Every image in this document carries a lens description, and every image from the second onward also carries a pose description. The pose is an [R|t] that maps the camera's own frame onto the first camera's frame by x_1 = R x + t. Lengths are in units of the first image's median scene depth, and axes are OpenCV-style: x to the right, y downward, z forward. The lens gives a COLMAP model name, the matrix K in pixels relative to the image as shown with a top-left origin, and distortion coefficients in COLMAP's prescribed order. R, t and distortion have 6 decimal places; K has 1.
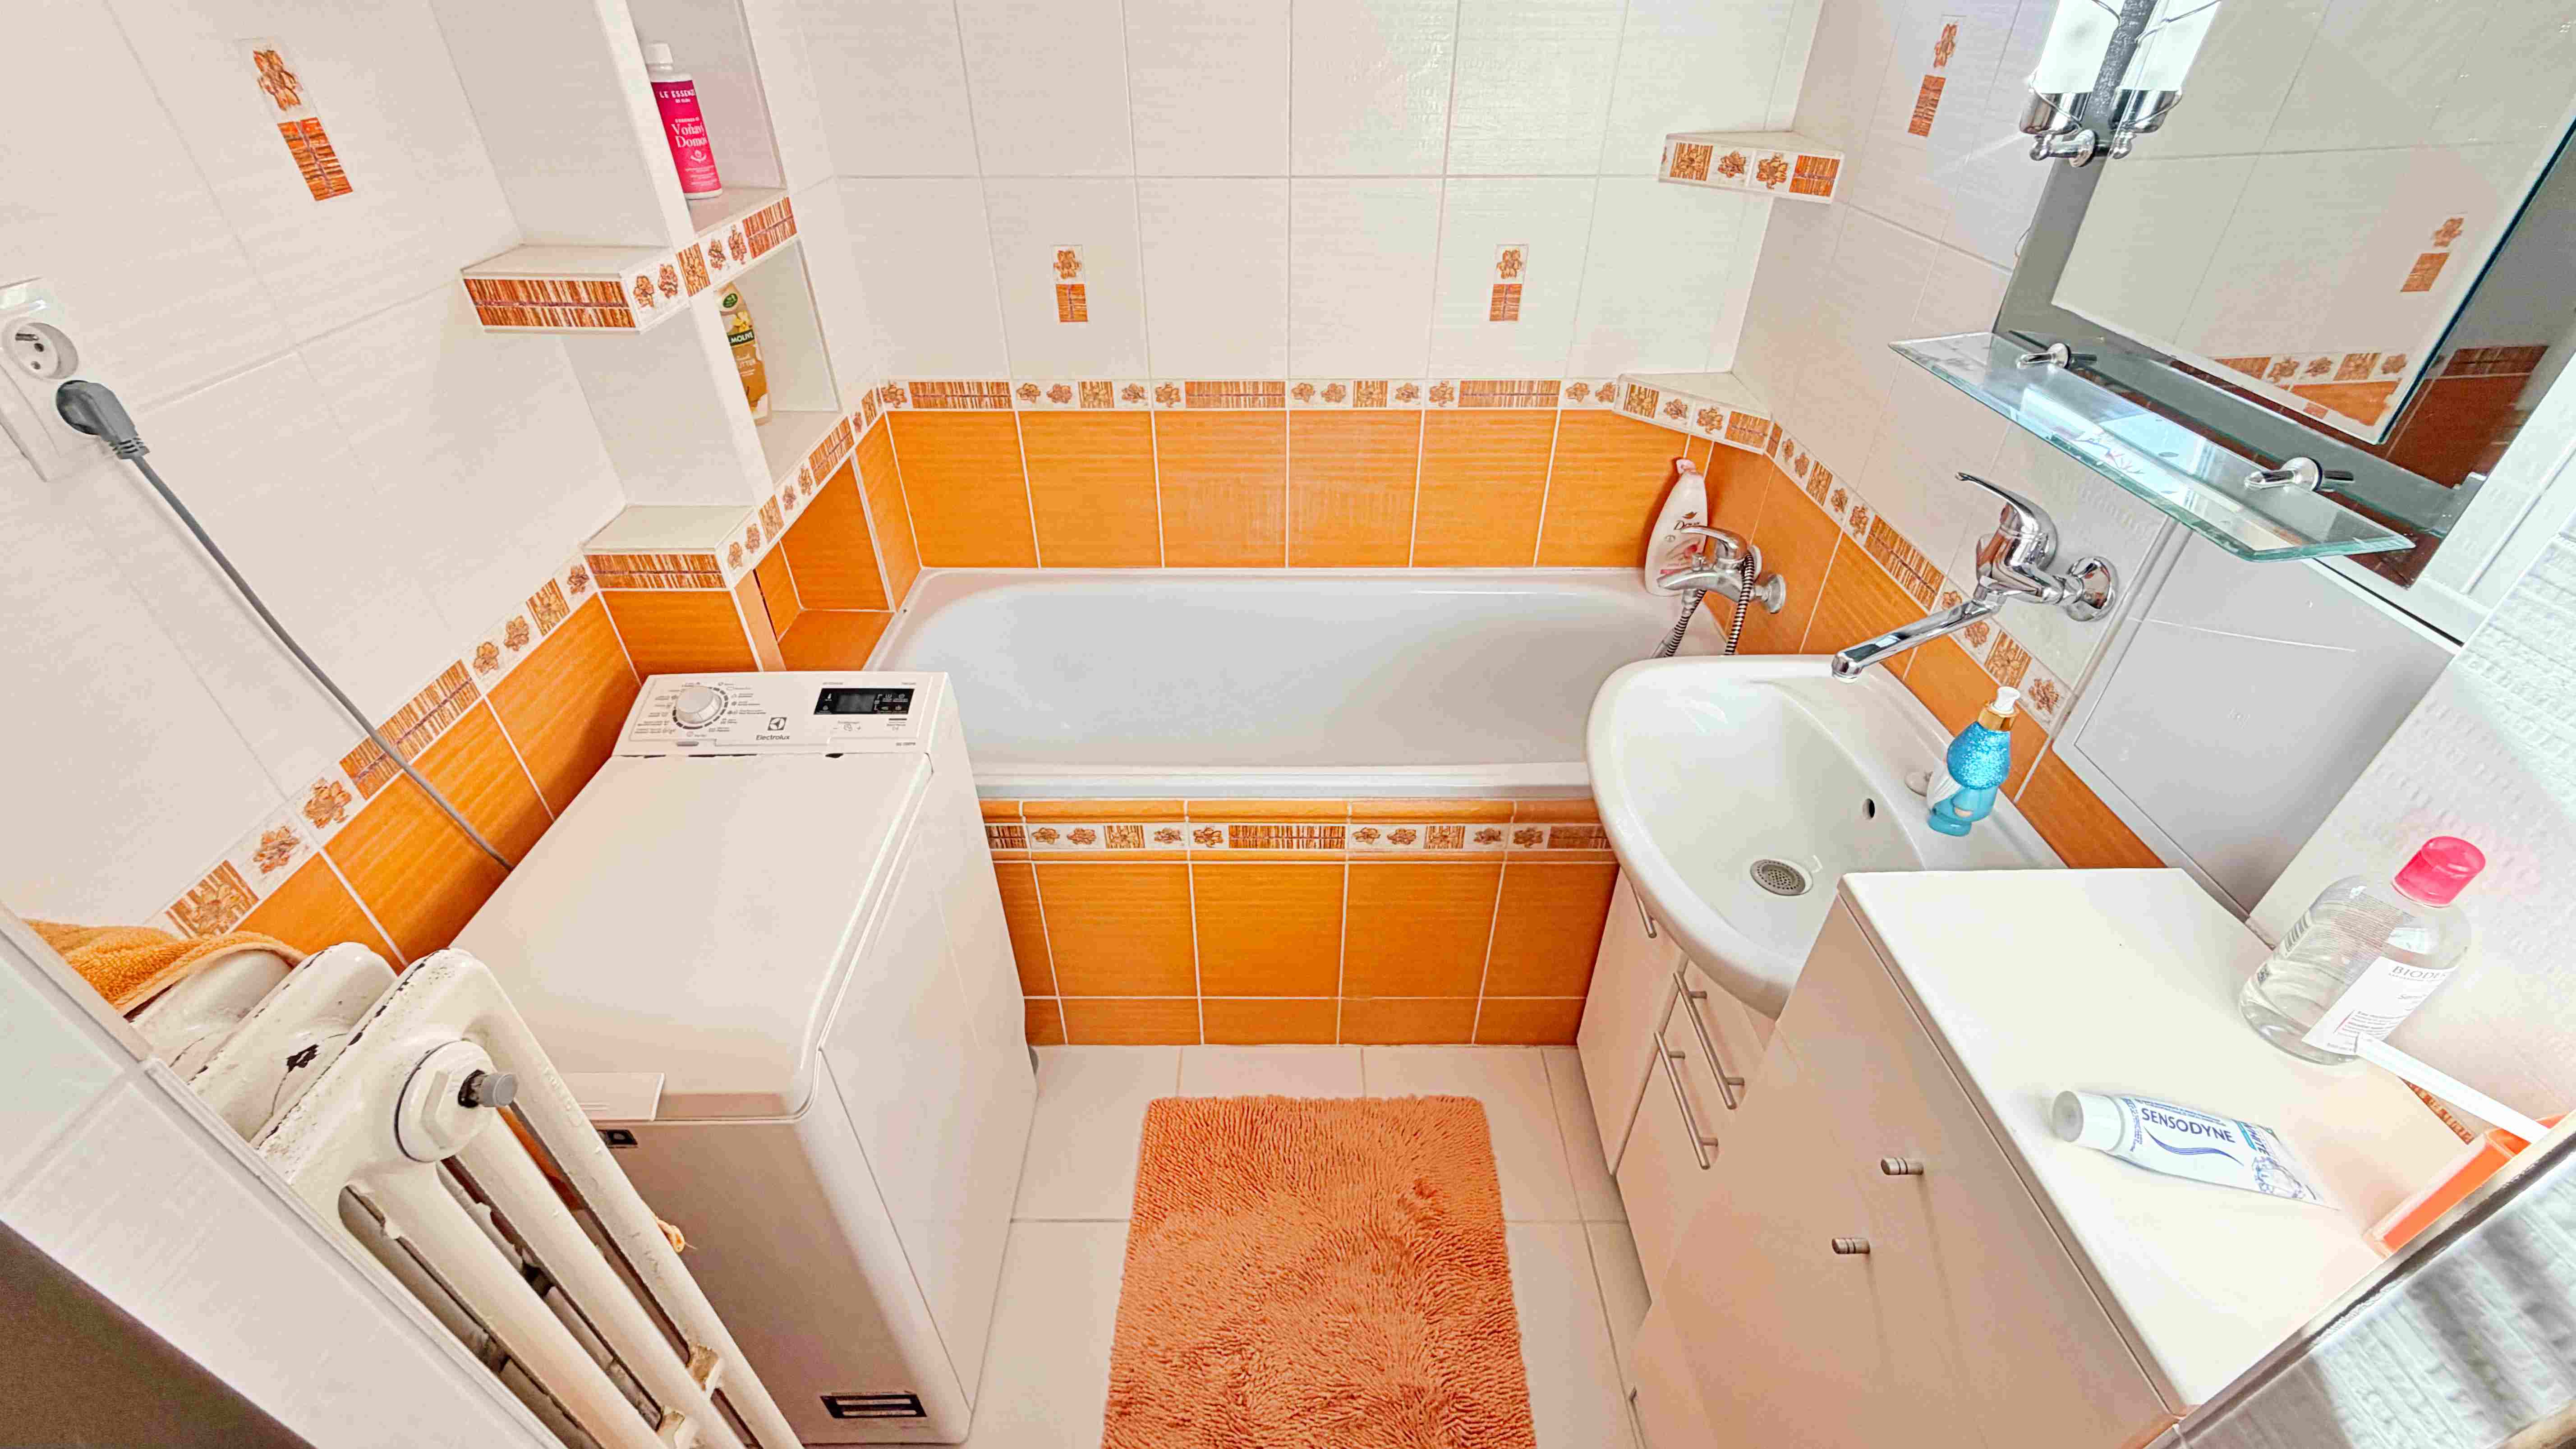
lens RADIAL K [[1037.2, 0, 1276.1], [0, 1037.2, 725.3], [0, 0, 1]] dist [0.000146, -0.000112]
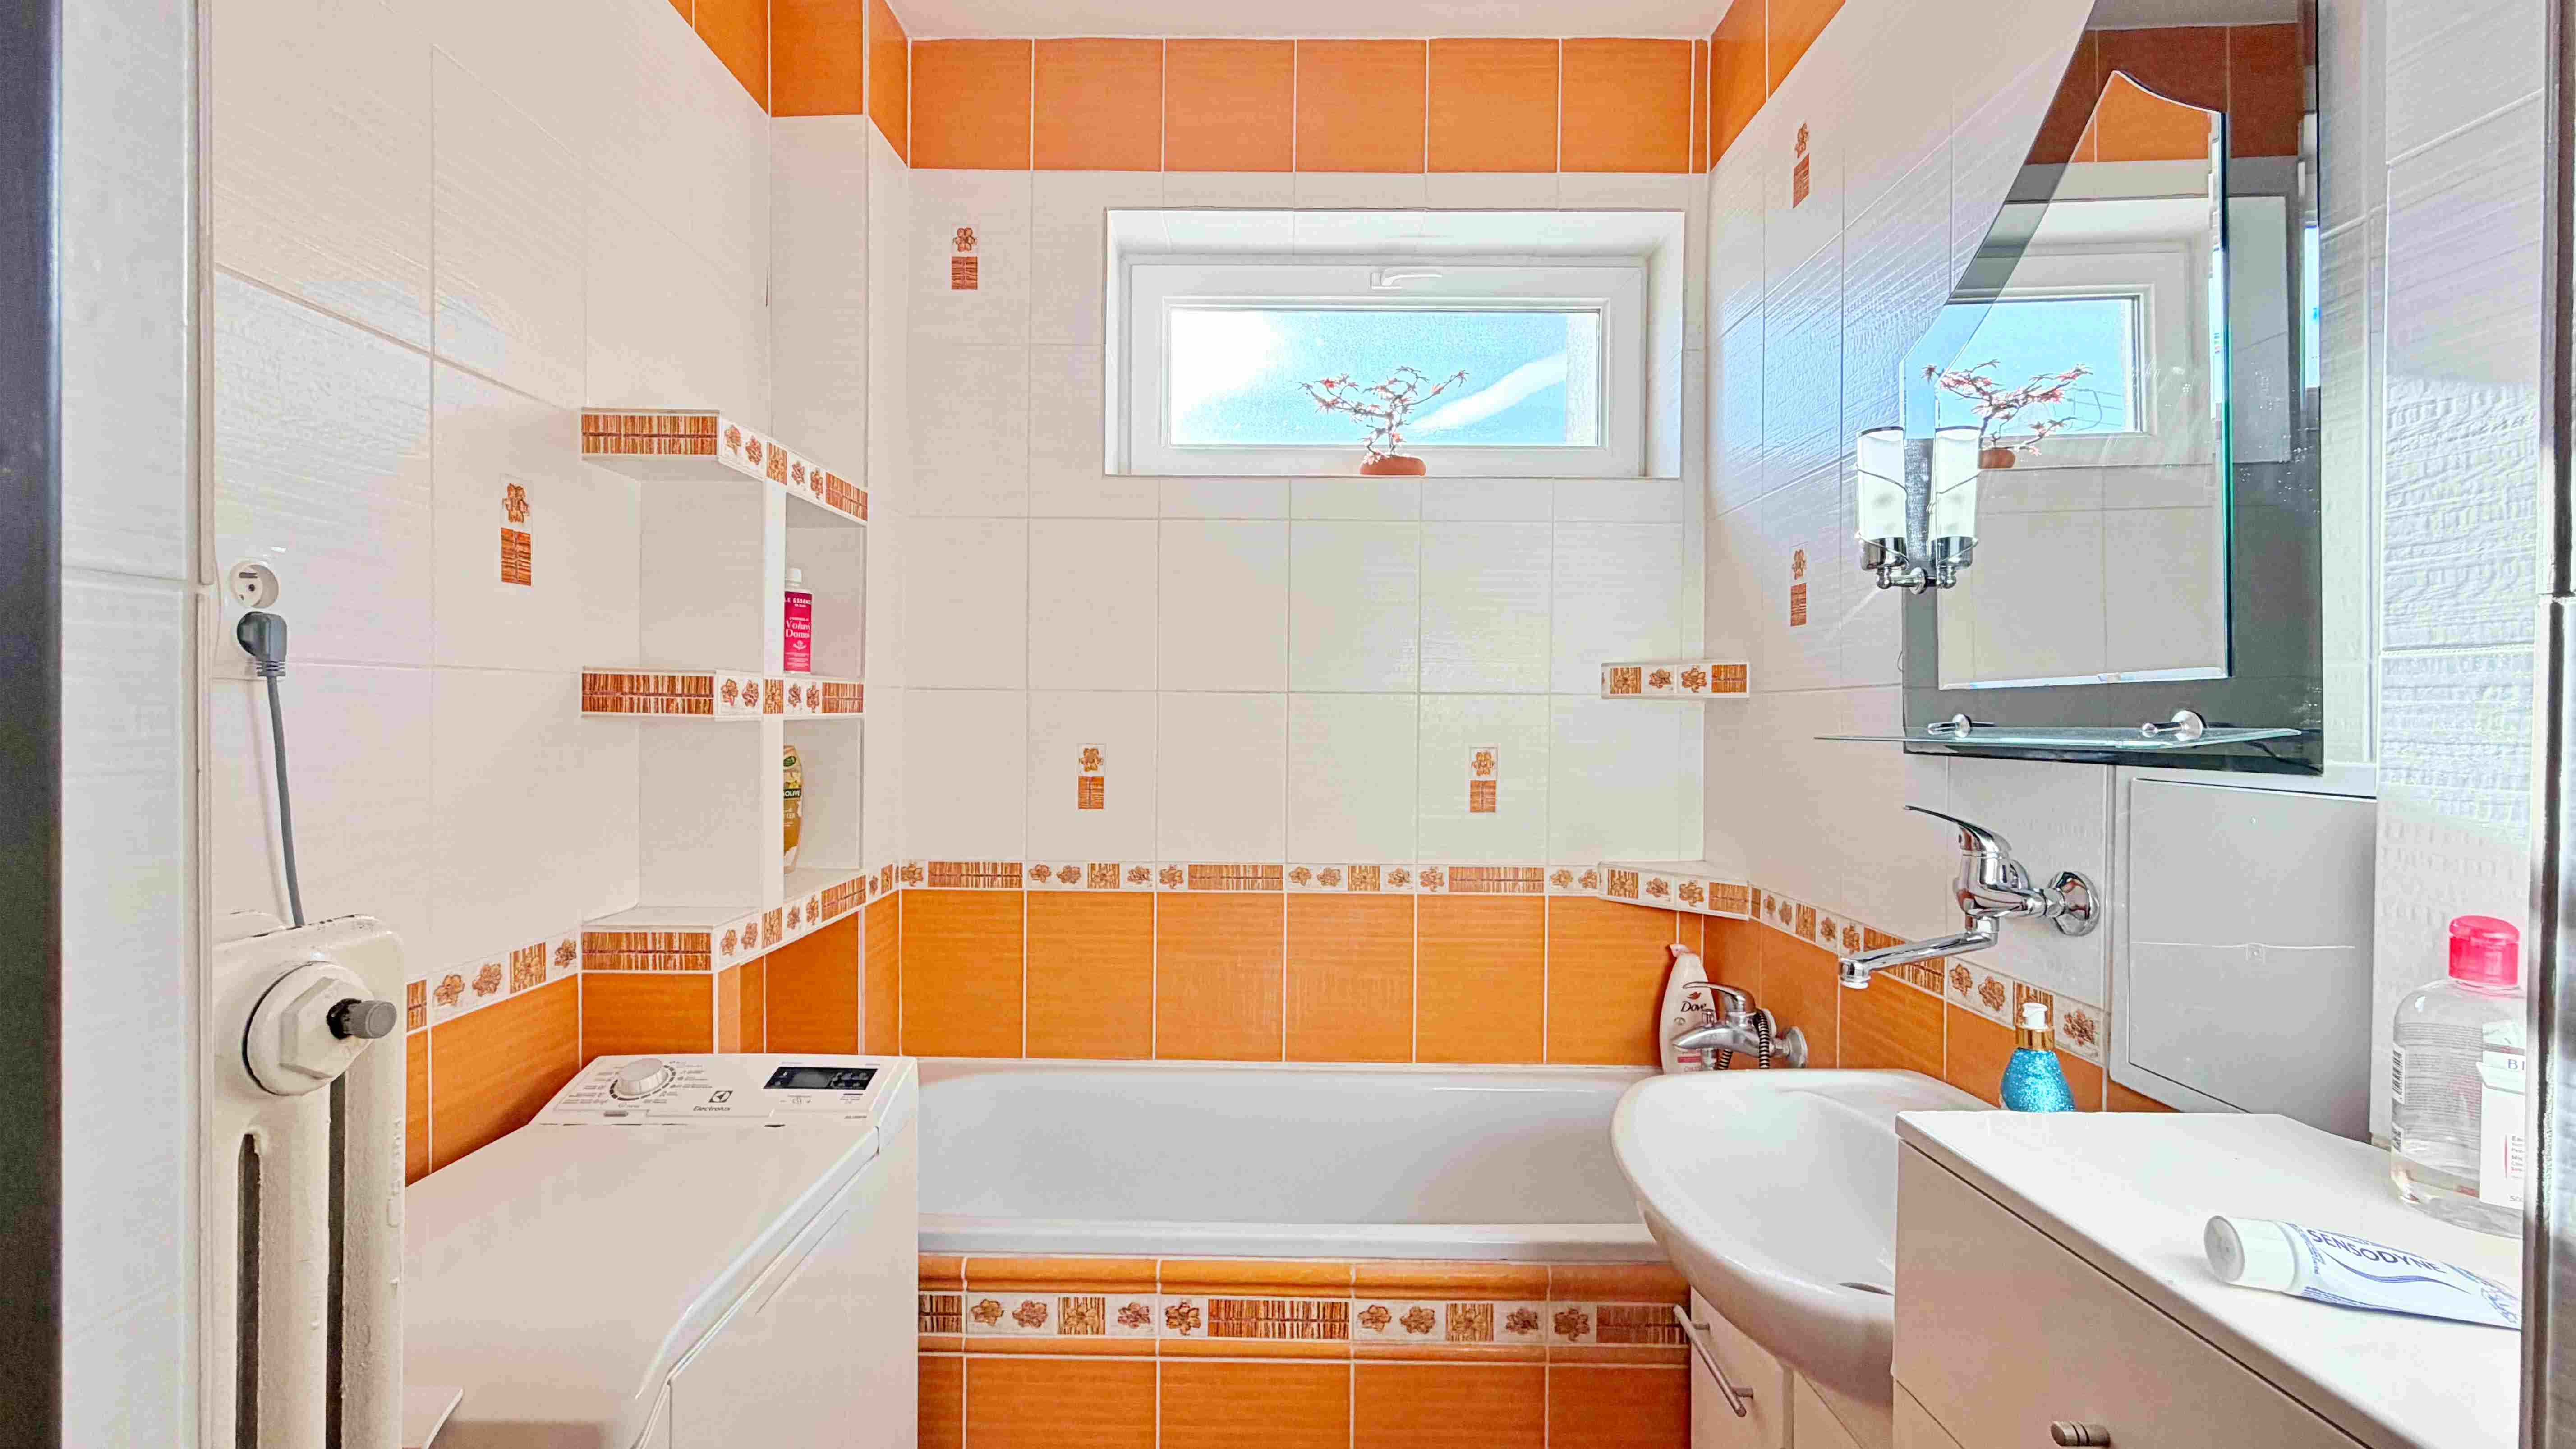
lens RADIAL K [[1072.4, 0, 1275.8], [0, 1072.4, 731.7], [0, 0, 1]] dist [-0.000973, 0.000221]
pose [[0.999899, 0.010917, -0.009075, 0.011312], [-0.014160, 0.812453, -0.582855, 0.229476], [0.001010, 0.582925, 0.812525, 0.035814]]
